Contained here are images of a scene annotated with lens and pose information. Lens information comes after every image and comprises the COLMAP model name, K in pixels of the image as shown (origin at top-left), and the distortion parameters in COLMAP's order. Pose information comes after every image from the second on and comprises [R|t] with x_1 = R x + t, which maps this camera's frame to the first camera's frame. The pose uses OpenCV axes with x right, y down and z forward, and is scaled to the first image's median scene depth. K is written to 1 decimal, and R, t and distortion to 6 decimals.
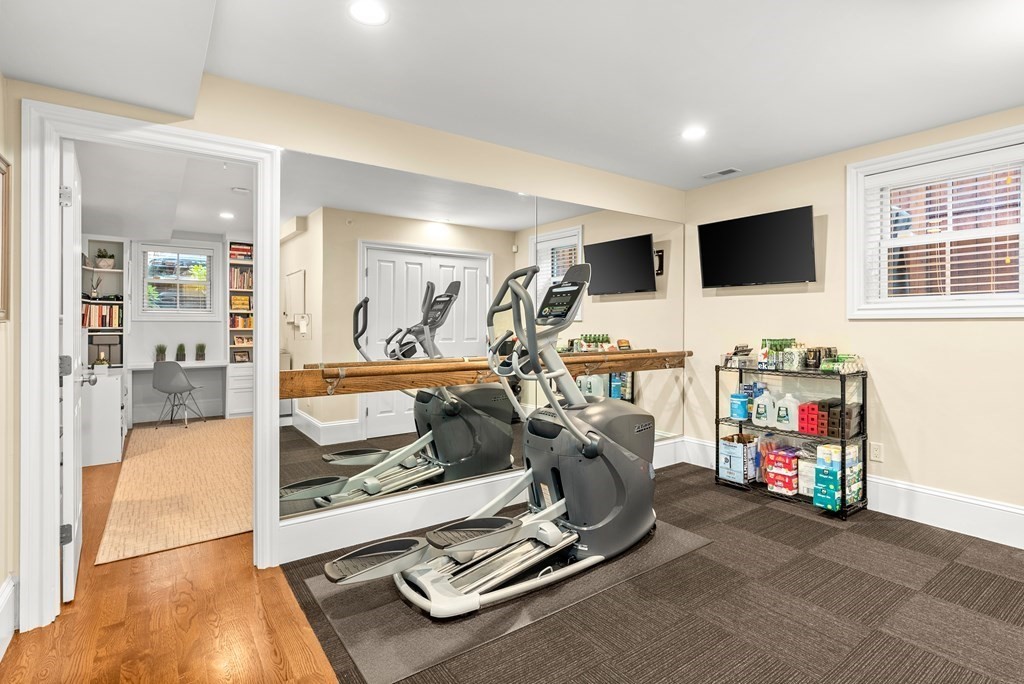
lens RADIAL K [[494.0, 0, 512.0], [0, 494.0, 334.6], [0, 0, 1]] dist [-0.008240, 0.001643]
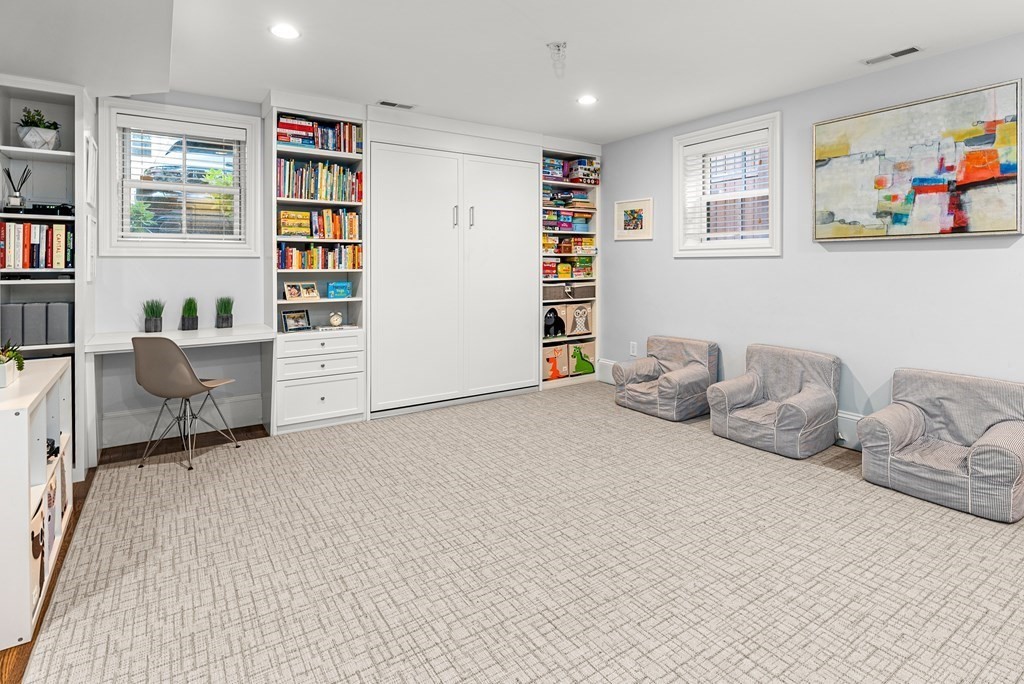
lens RADIAL K [[494.0, 0, 501.3], [0, 494.0, 273.2], [0, 0, 1]] dist [-0.008240, 0.001643]
pose [[0.999728, -0.007306, -0.022148, -0.312957], [0.007196, 0.999961, -0.005053, -0.004300], [0.022184, 0.004892, 0.999742, 0.458844]]
